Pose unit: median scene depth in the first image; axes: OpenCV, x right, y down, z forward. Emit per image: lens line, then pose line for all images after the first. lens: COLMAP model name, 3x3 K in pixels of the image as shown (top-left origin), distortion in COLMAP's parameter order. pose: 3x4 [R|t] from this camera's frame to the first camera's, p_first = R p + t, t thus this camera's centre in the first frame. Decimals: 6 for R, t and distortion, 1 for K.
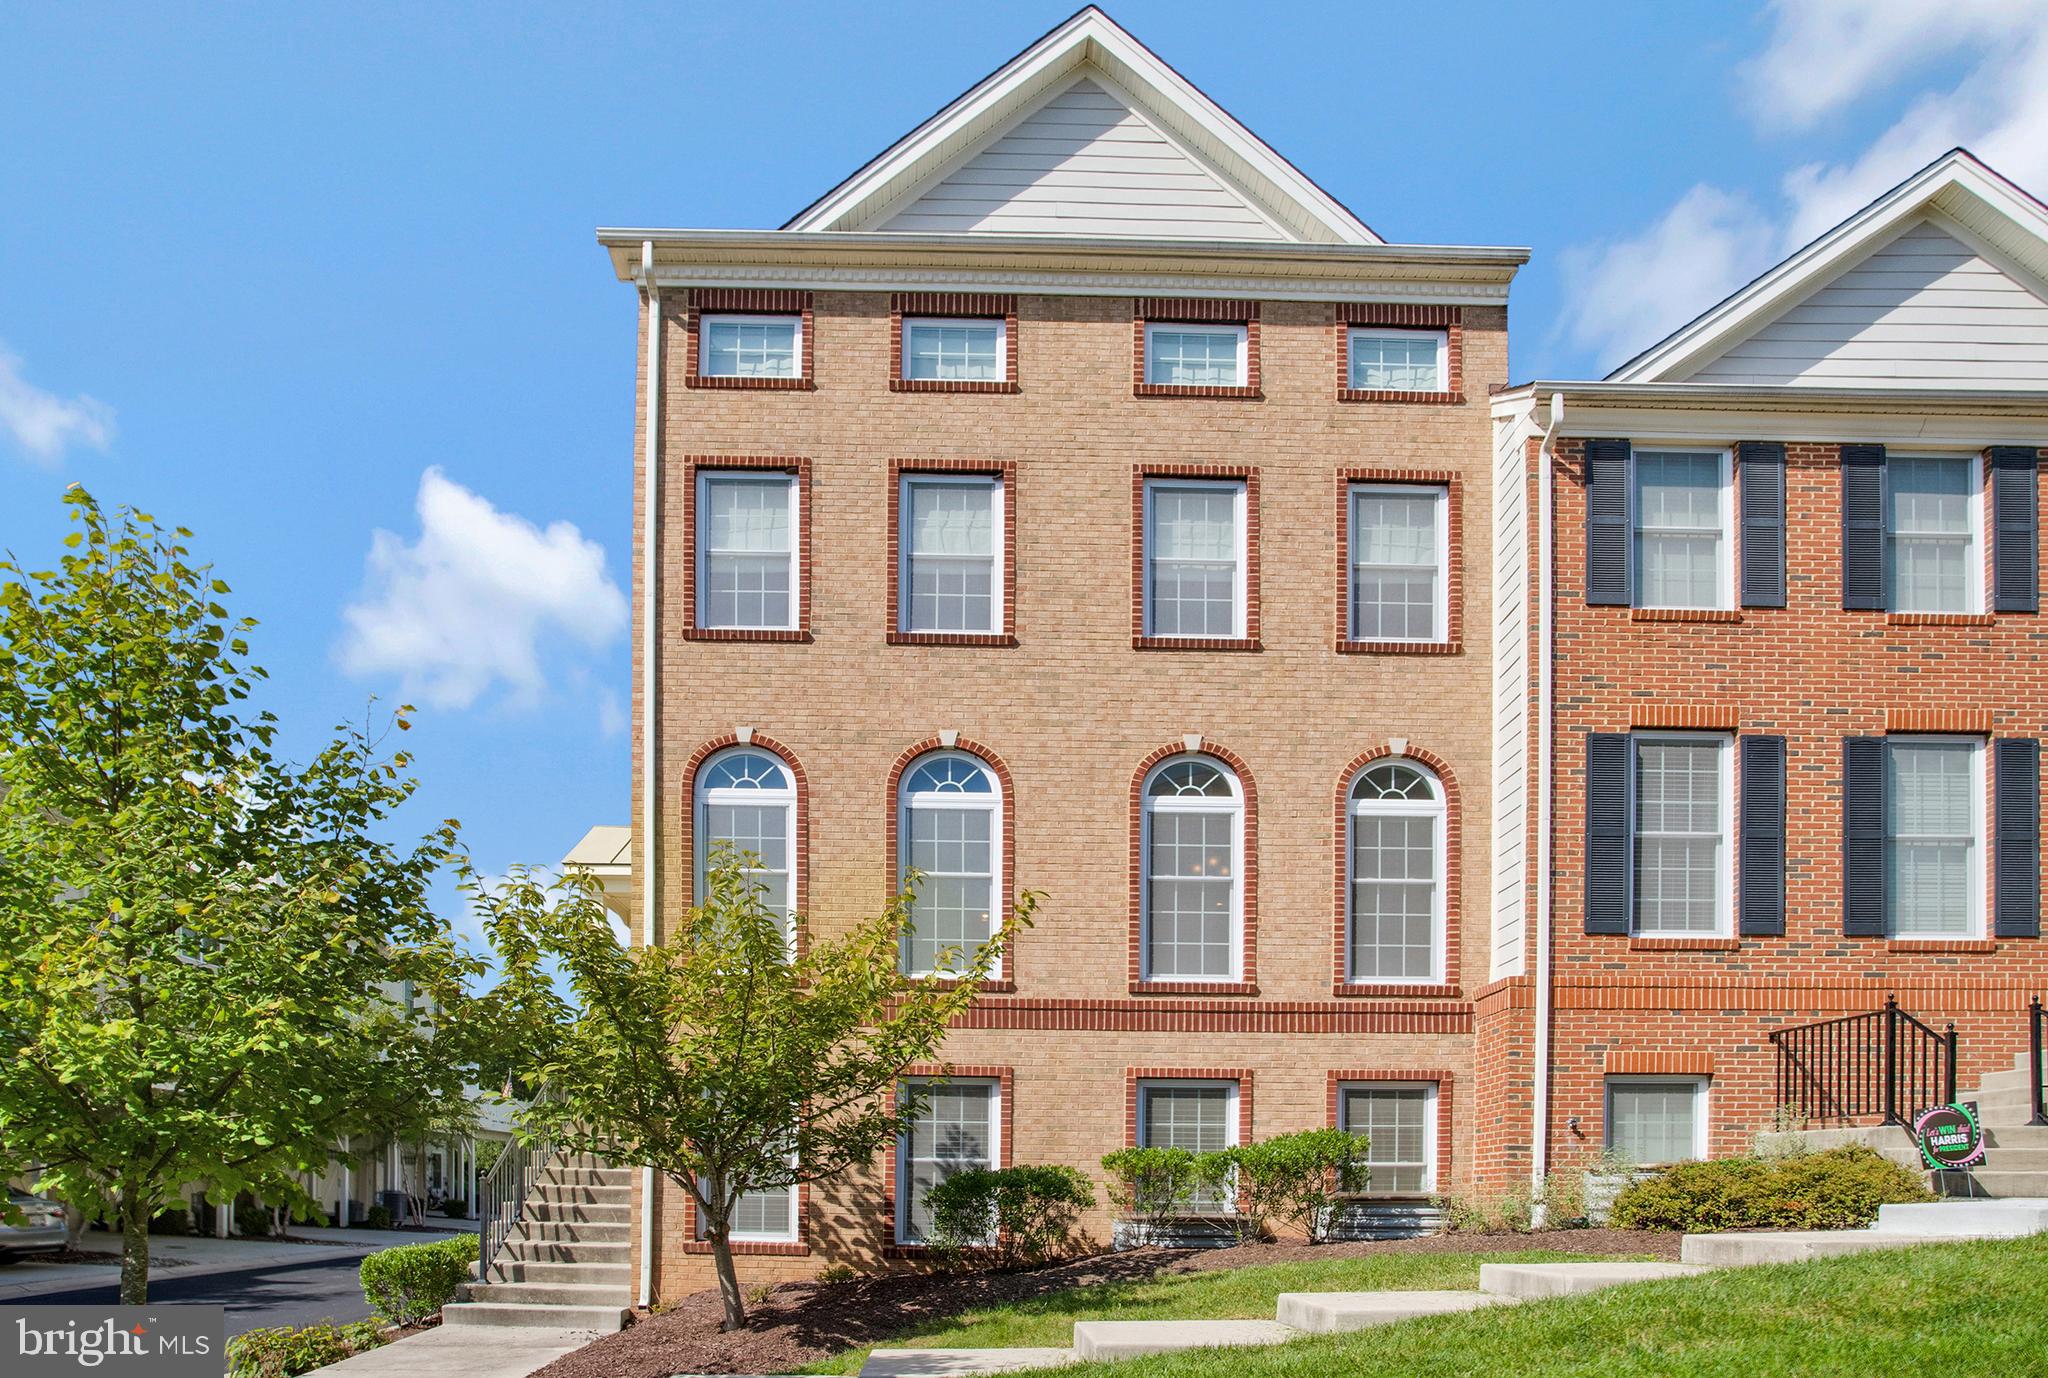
lens RADIAL K [[1339.7, 0, 1024.0], [0, 1339.7, 928.2], [0, 0, 1]] dist [-0.033325, 0.053281]
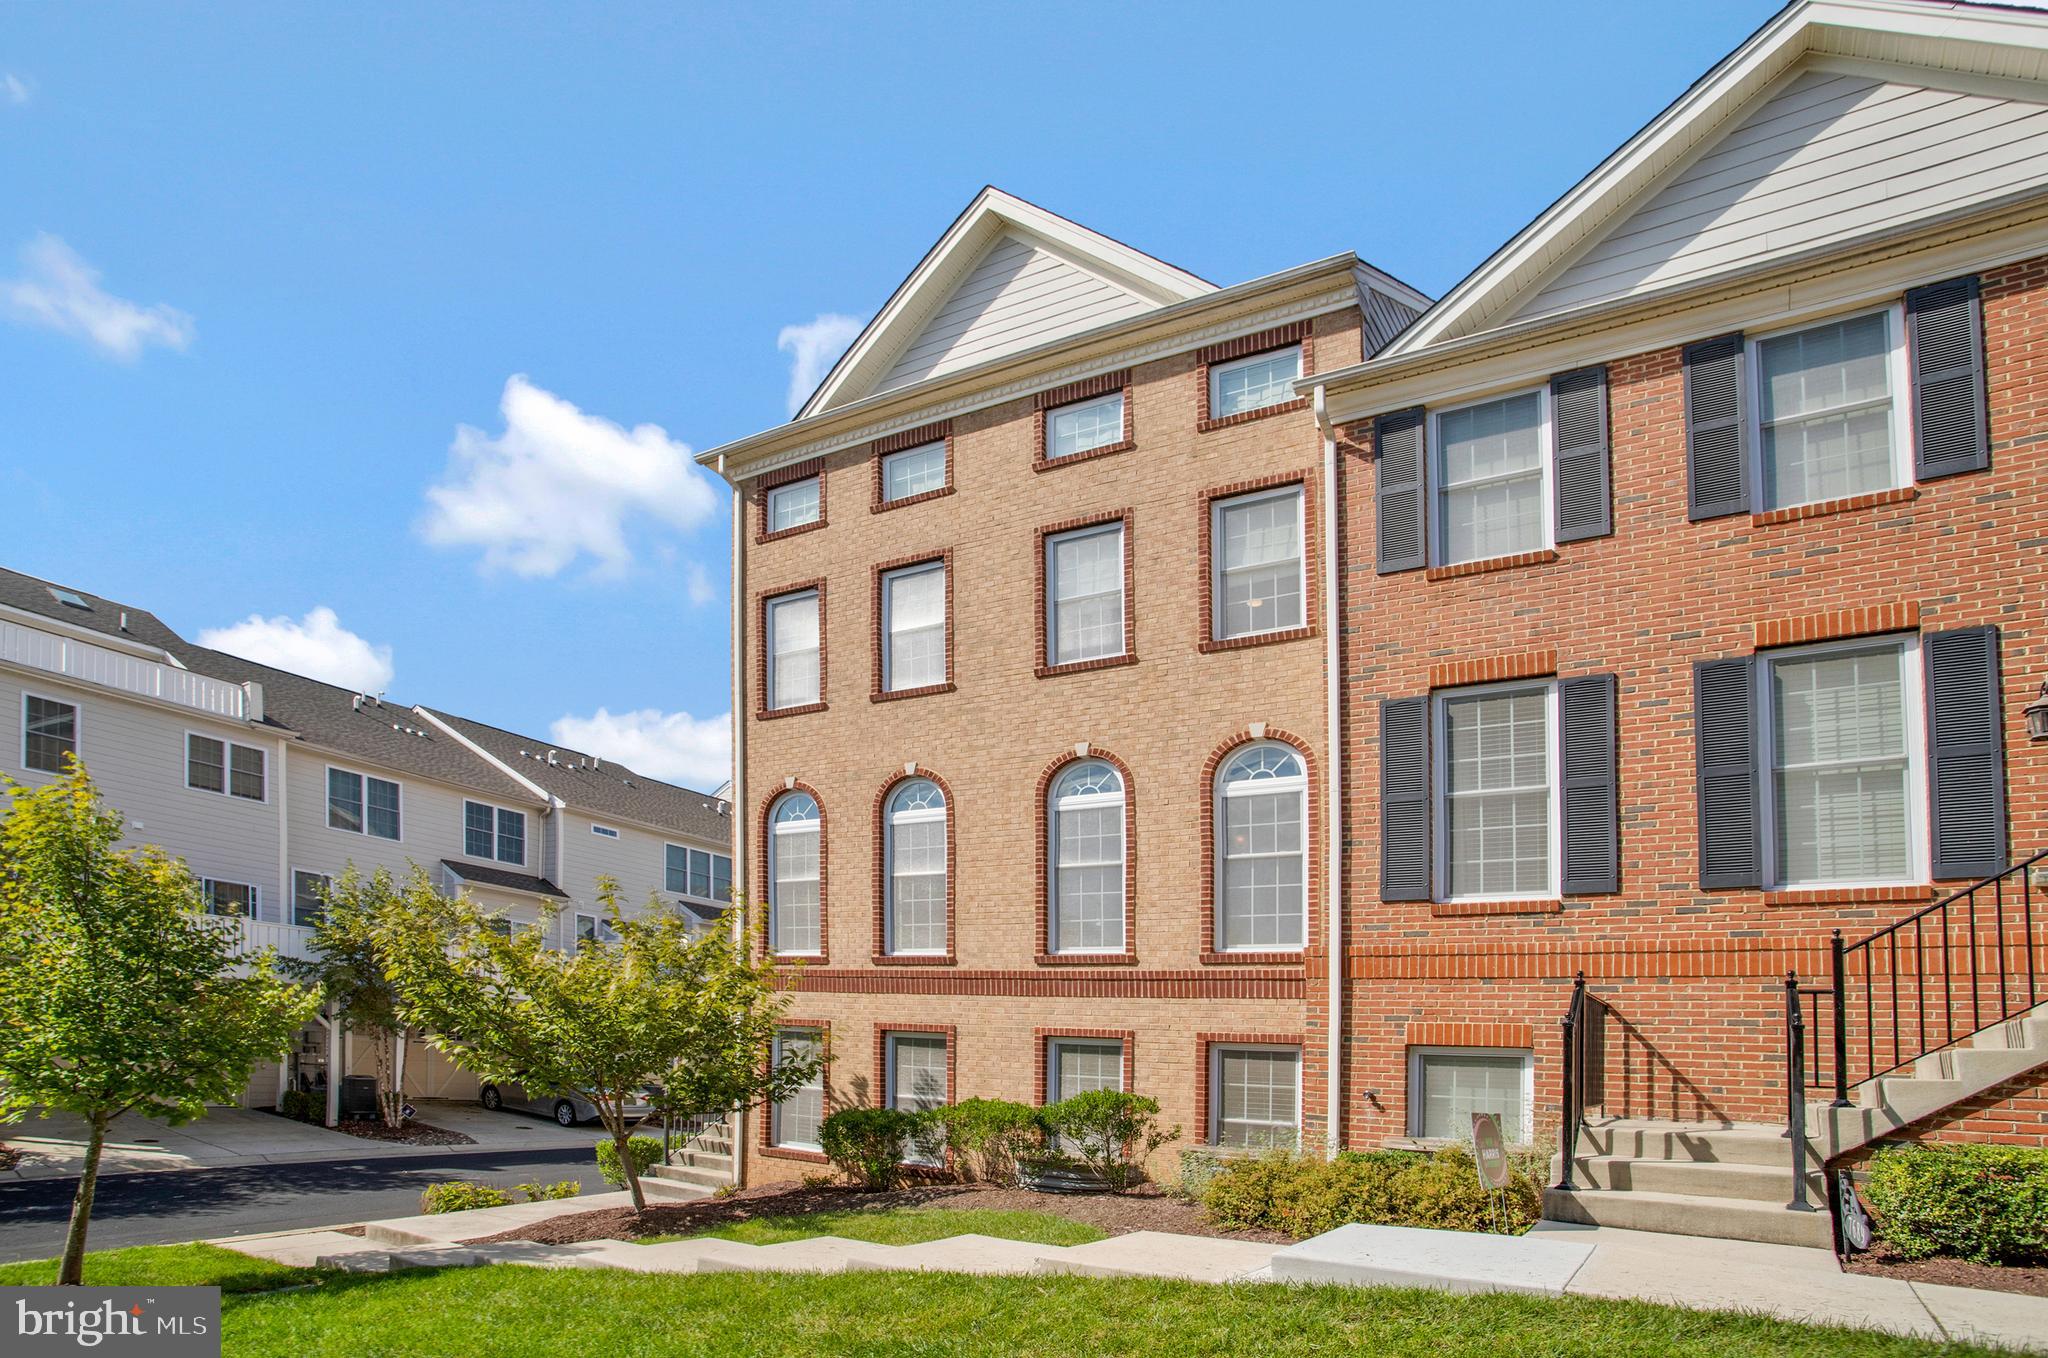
lens RADIAL K [[1065.2, 0, 1022.3], [0, 1065.2, 796.7], [0, 0, 1]] dist [-0.001275, -0.000308]
pose [[0.864945, -0.093488, -0.493082, 0.559521], [0.061444, 0.994832, -0.080837, -0.025175], [0.498091, 0.039623, 0.866219, 0.164190]]
